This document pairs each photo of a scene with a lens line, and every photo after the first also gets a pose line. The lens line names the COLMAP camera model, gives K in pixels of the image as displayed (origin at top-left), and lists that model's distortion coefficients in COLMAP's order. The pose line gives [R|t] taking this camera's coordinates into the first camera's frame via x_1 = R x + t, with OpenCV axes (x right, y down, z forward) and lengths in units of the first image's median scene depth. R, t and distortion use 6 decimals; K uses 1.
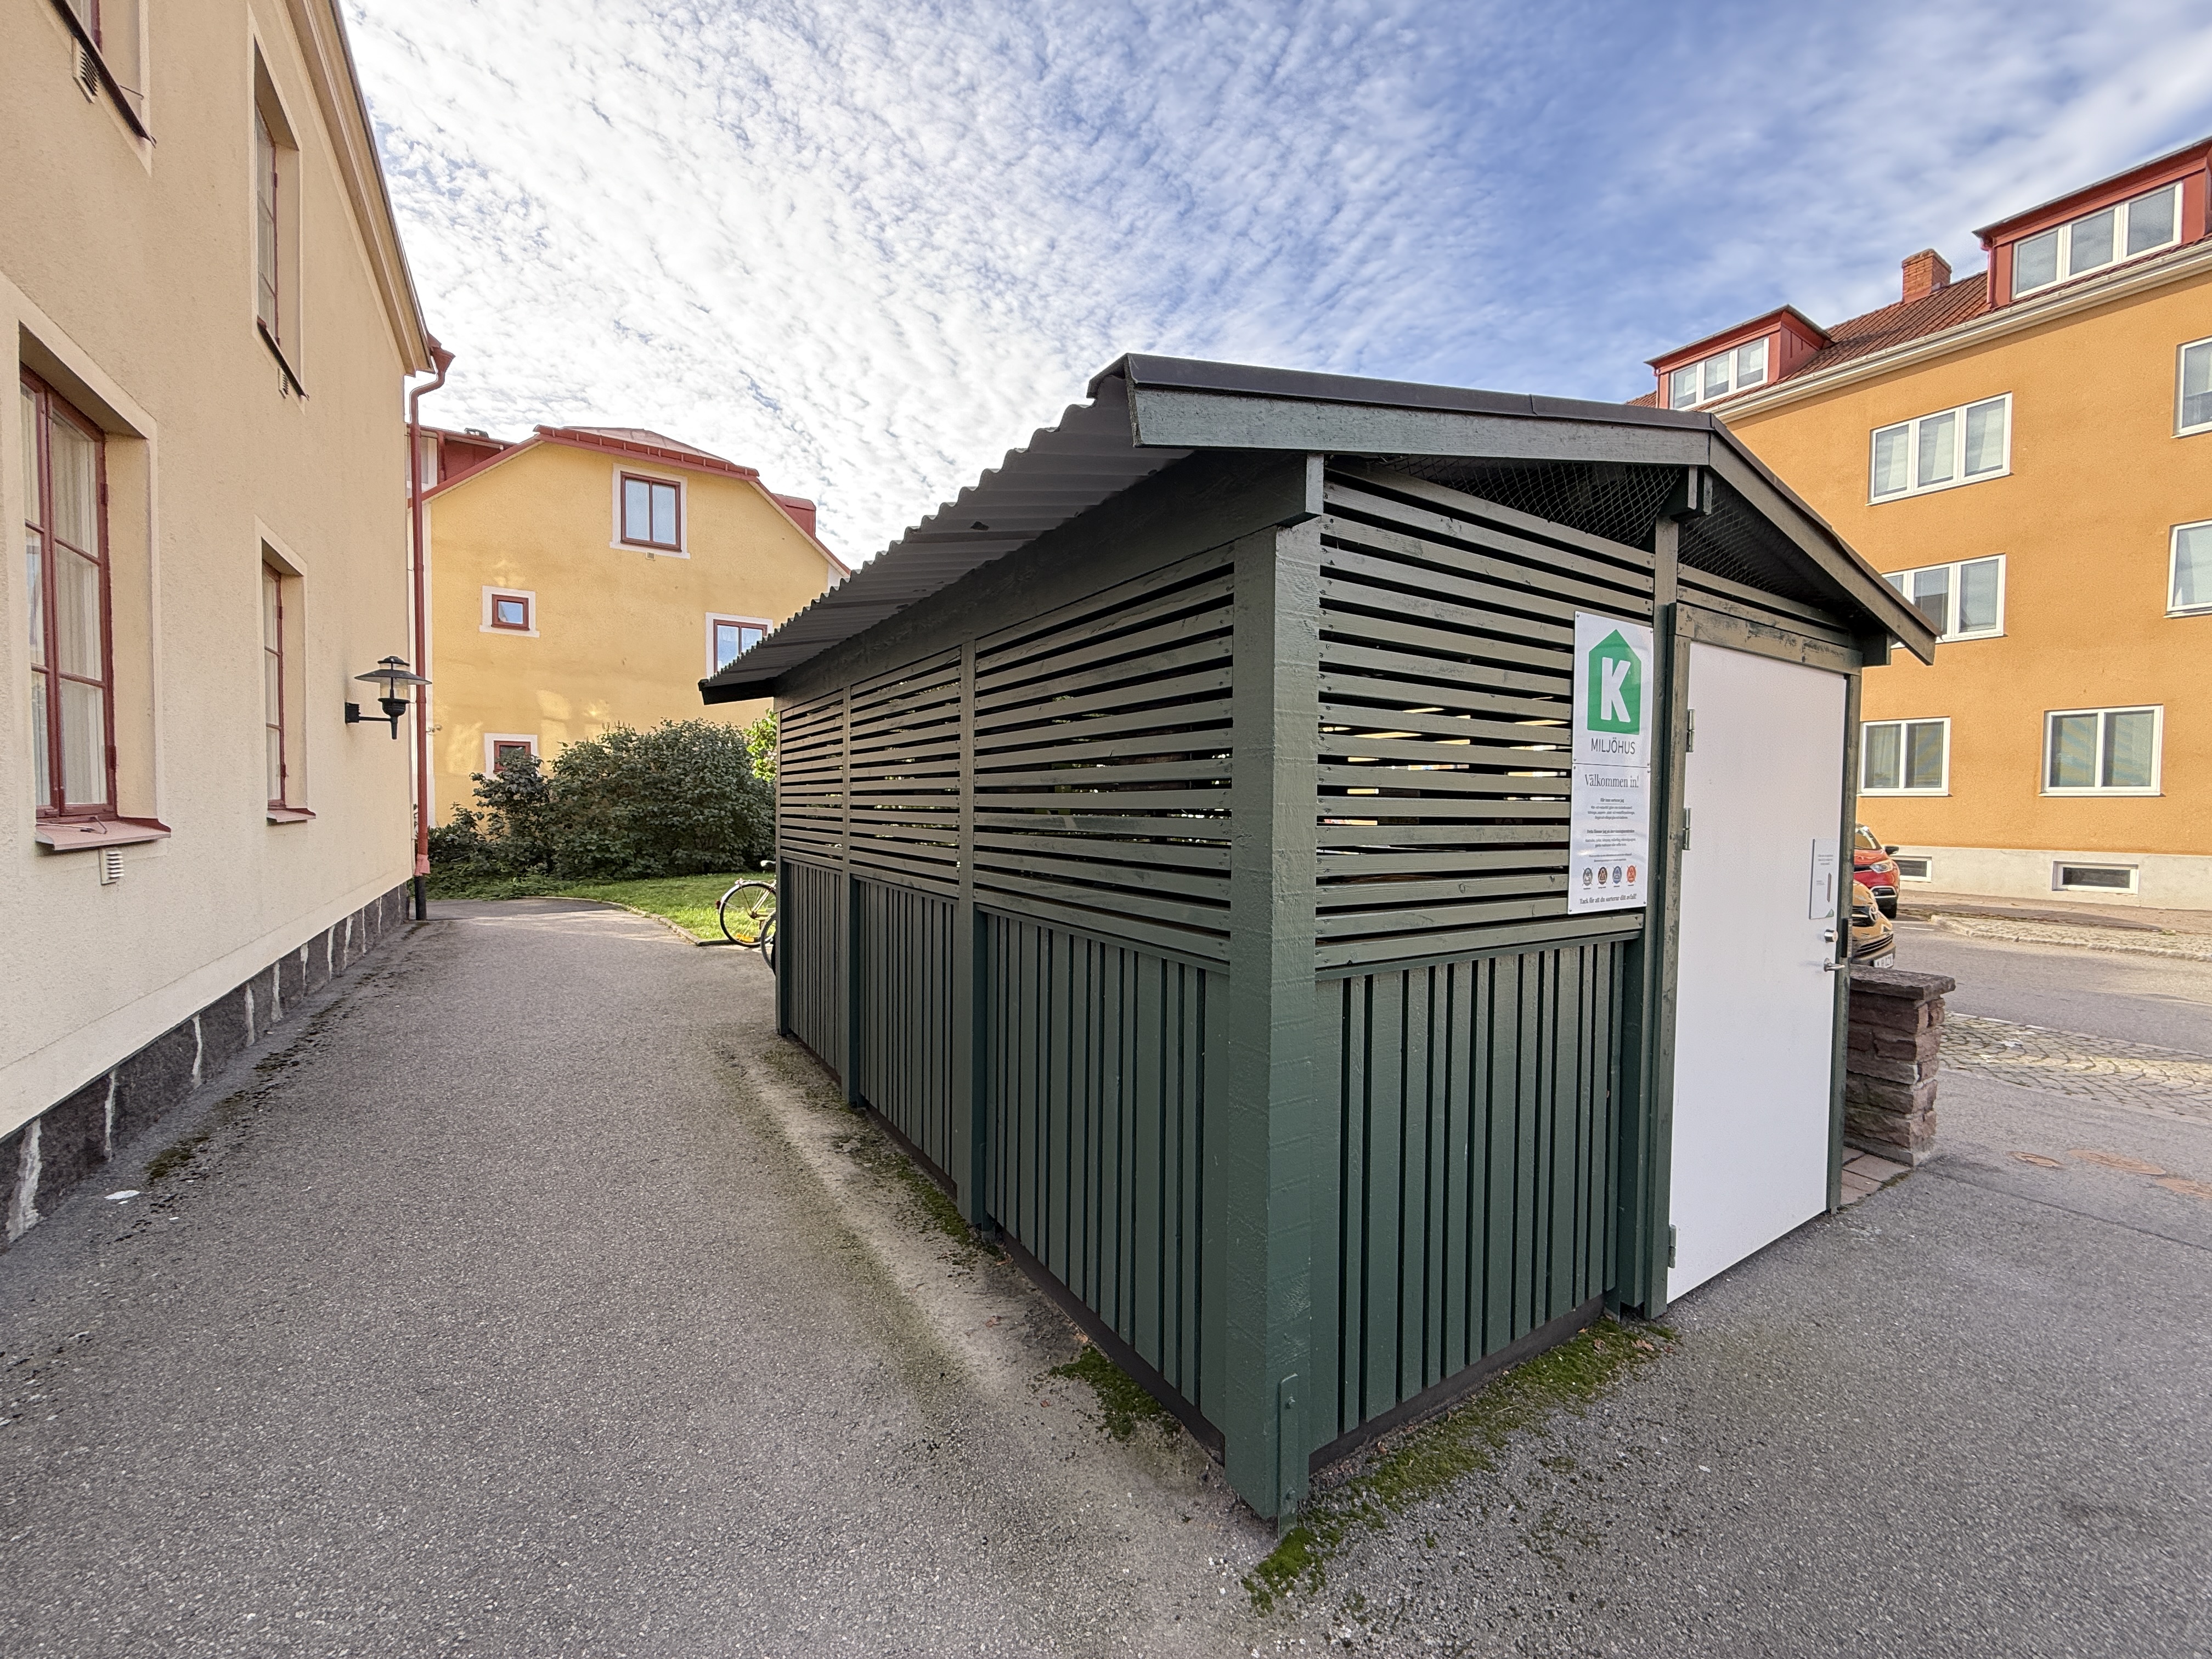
lens RADIAL K [[876.7, 0, 1102.6], [0, 876.7, 822.7], [0, 0, 1]] dist [0.013080, -0.000462]
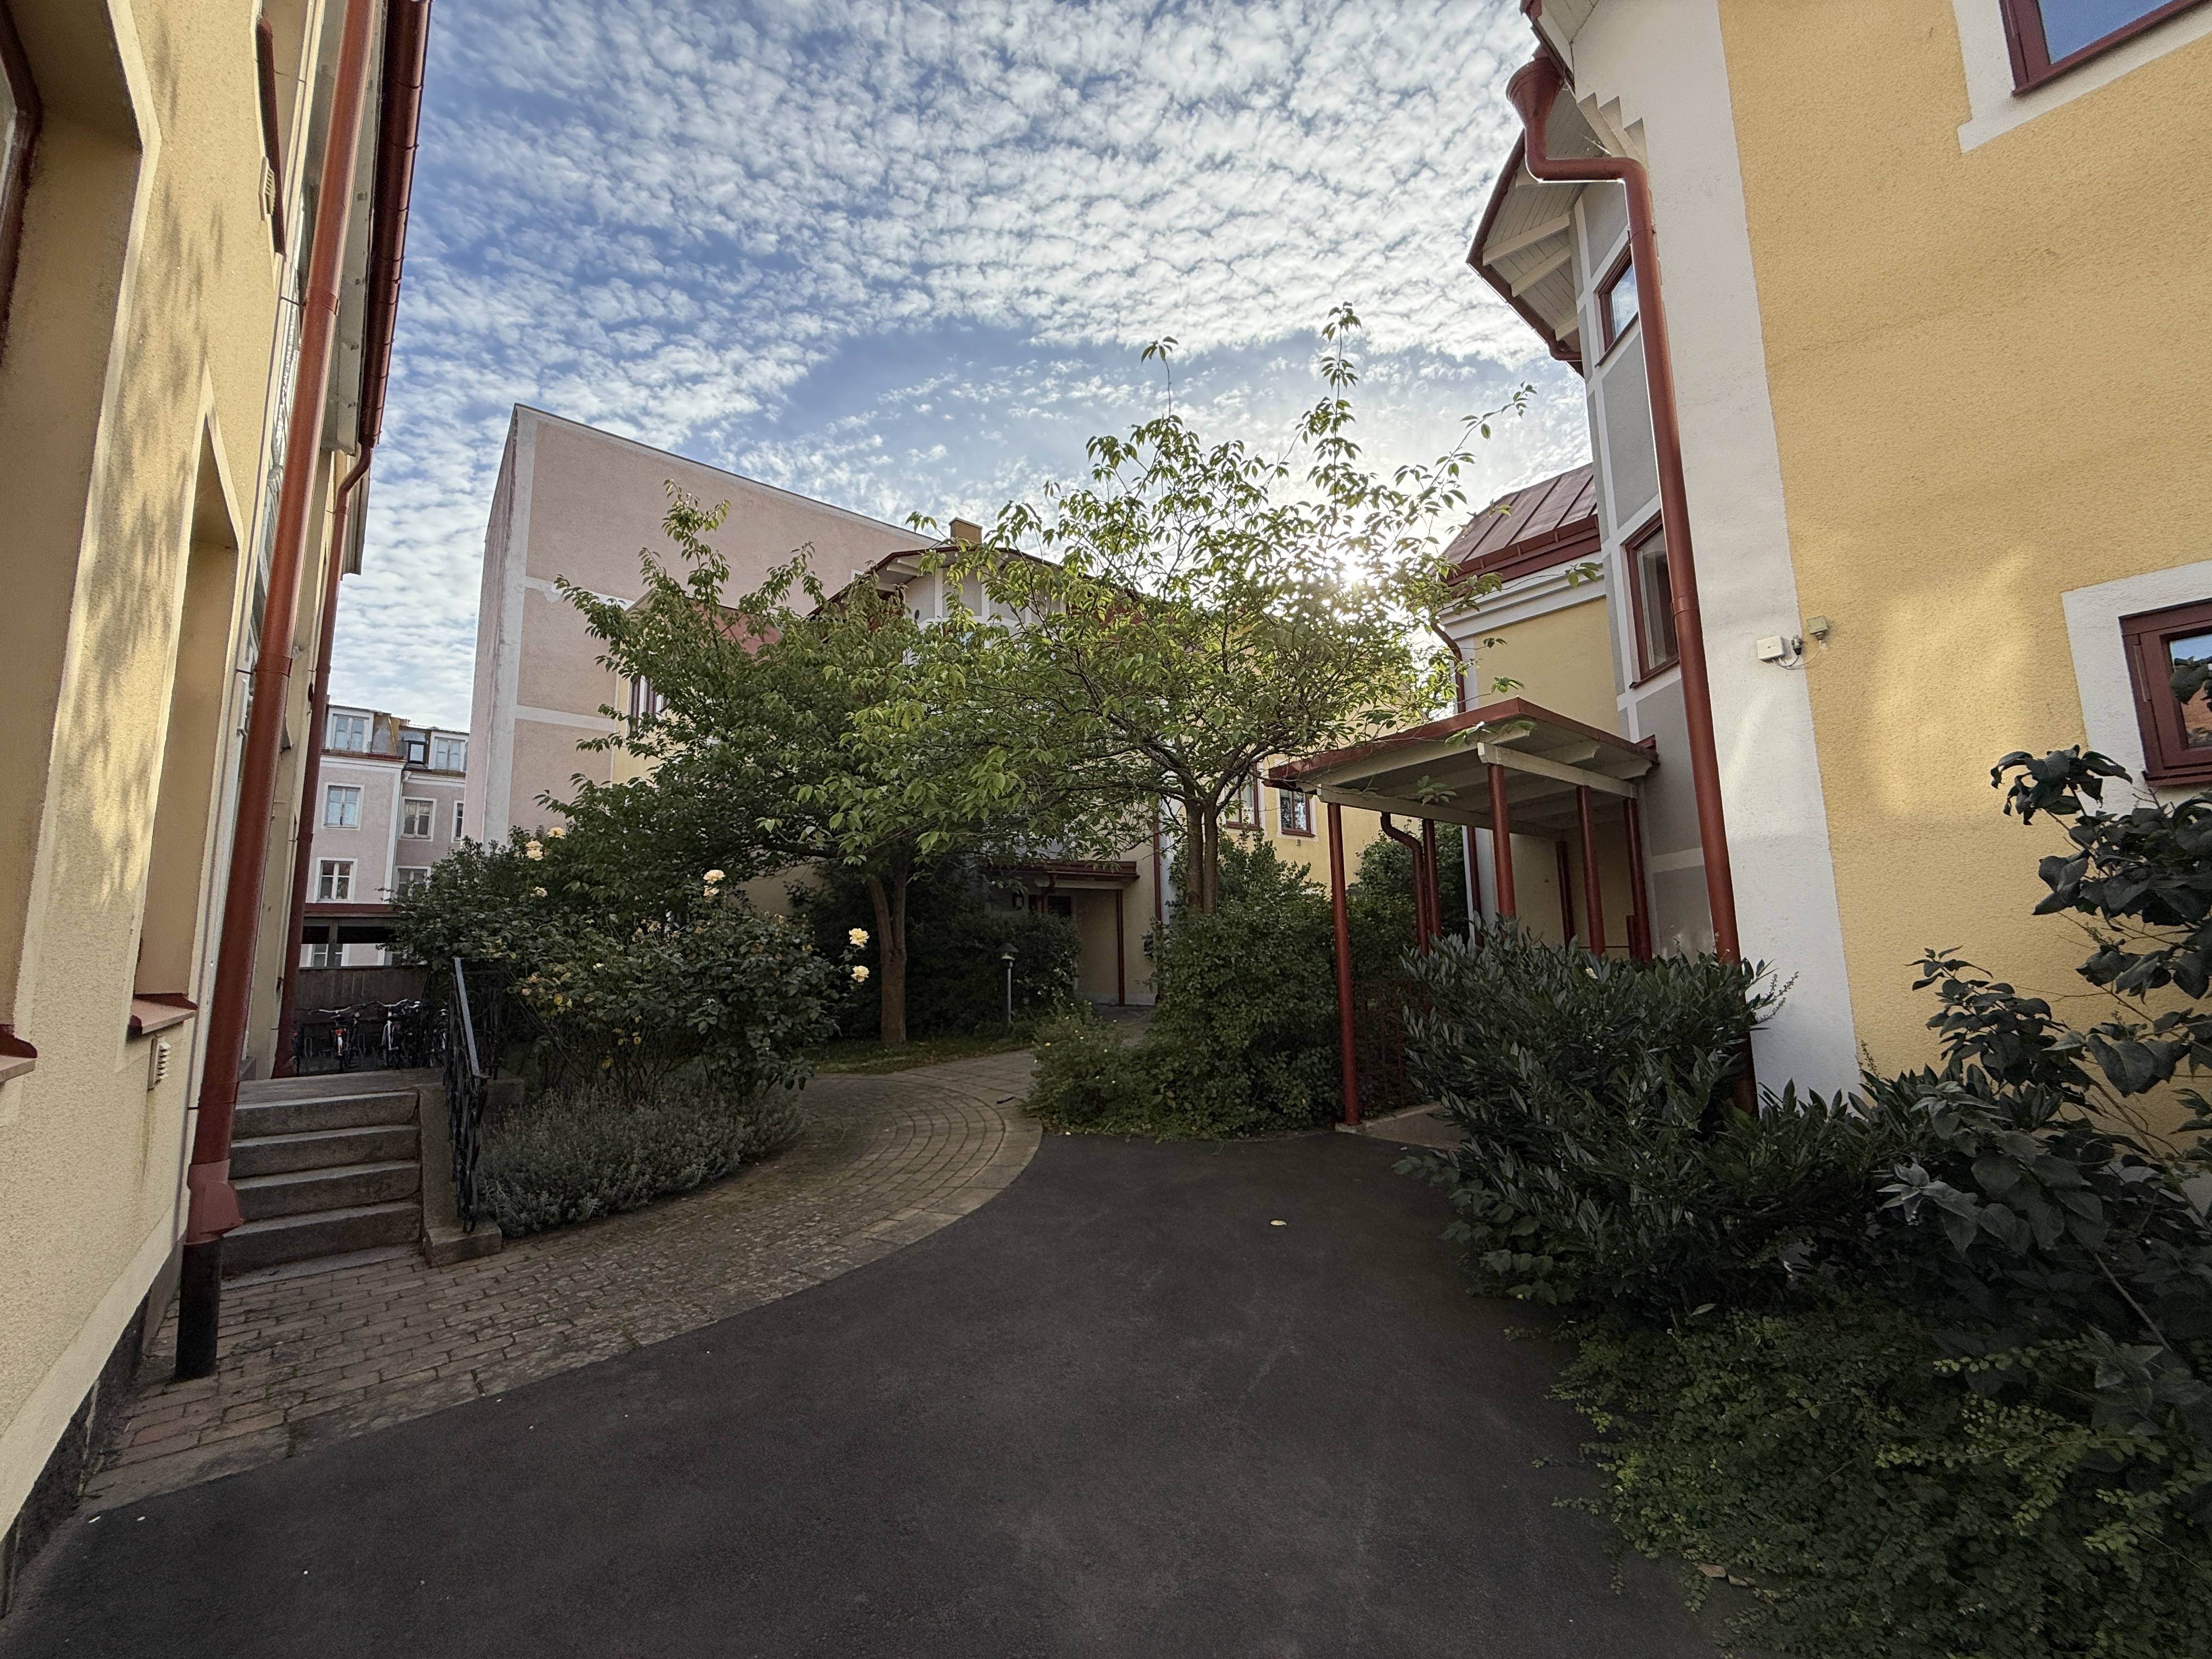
lens RADIAL K [[876.7, 0, 1096.4], [0, 876.7, 834.4], [0, 0, 1]] dist [0.013080, -0.000462]
pose [[0.143586, -0.151751, -0.977934, -0.727720], [-0.002162, 0.988123, -0.153650, -0.021556], [0.989635, 0.024177, 0.141553, 1.016543]]
